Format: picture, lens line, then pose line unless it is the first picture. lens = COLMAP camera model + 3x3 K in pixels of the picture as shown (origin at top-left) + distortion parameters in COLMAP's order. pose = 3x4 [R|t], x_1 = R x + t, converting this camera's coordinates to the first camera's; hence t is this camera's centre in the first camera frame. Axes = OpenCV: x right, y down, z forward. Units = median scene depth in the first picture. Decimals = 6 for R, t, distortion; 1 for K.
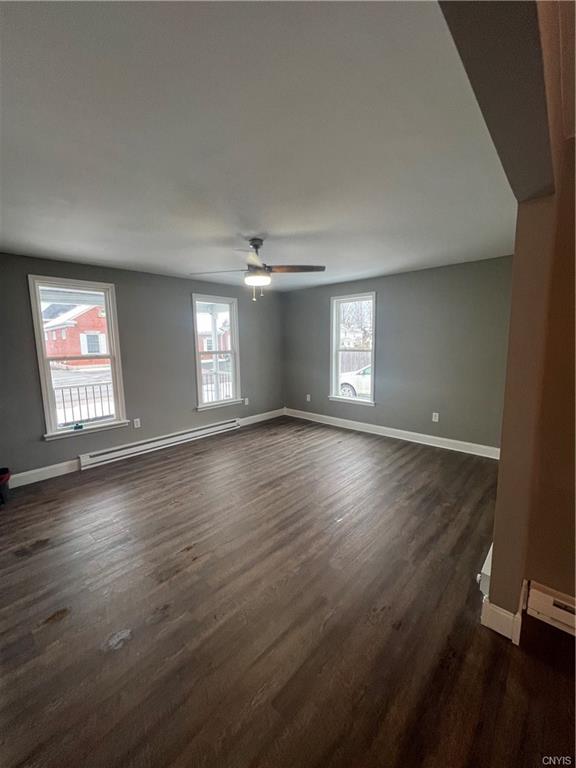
lens RADIAL K [[307.6, 0, 285.6], [0, 307.6, 383.0], [0, 0, 1]] dist [-0.001839, 0.000780]
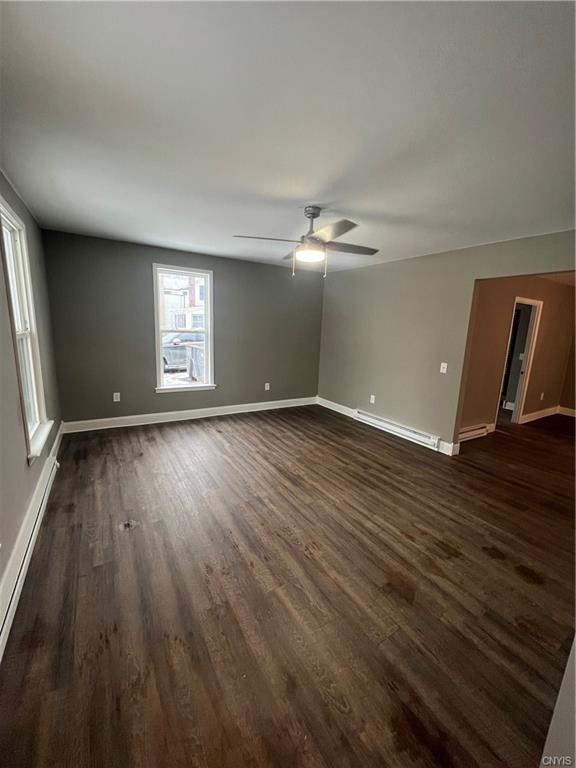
lens RADIAL K [[308.6, 0, 286.8], [0, 308.6, 388.6], [0, 0, 1]] dist [-0.000962, -0.000016]
pose [[0.264477, -0.171782, 0.948969, -0.776597], [0.083658, 0.984385, 0.154878, -0.078130], [-0.960757, 0.038428, 0.274718, 0.652078]]
